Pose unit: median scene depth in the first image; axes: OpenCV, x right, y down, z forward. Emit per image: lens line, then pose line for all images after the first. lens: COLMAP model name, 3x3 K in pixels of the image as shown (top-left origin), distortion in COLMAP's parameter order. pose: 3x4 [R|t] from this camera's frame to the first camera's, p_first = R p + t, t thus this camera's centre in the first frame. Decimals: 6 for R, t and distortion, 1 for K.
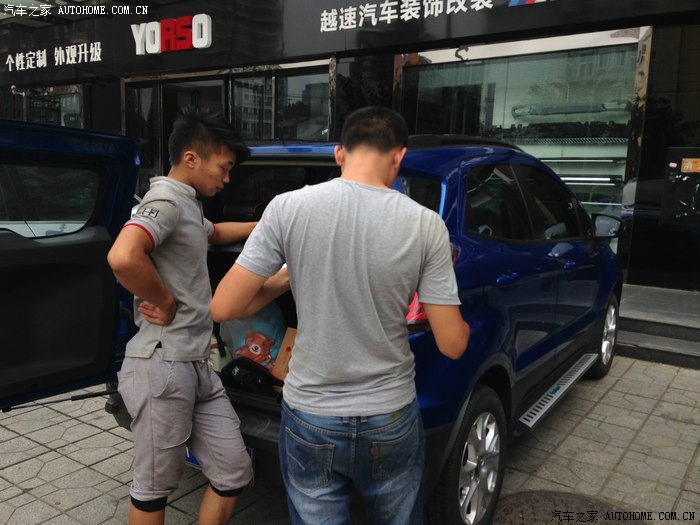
lens RADIAL K [[653.2, 0, 348.6], [0, 653.2, 262.4], [0, 0, 1]] dist [0.017267, 0.000000]
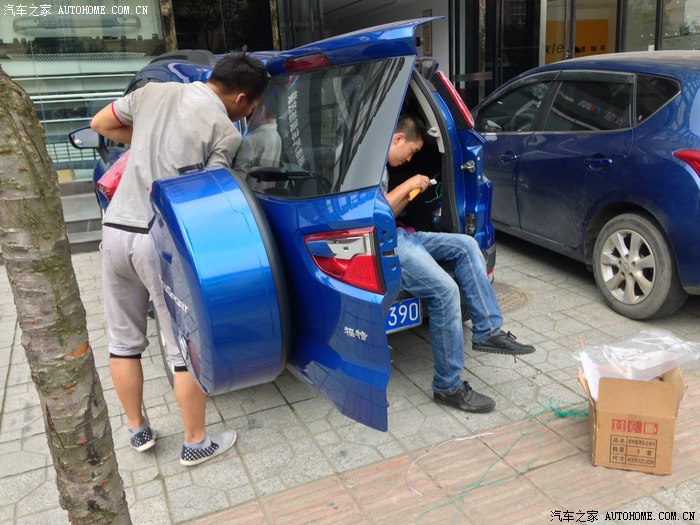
lens RADIAL K [[653.2, 0, 351.3], [0, 653.2, 261.9], [0, 0, 1]] dist [0.017267, 0.000000]
pose [[0.528818, -0.269922, 0.804670, -0.329366], [0.173167, 0.962451, 0.209047, -0.020068], [-0.830882, 0.028794, 0.555703, 0.104346]]
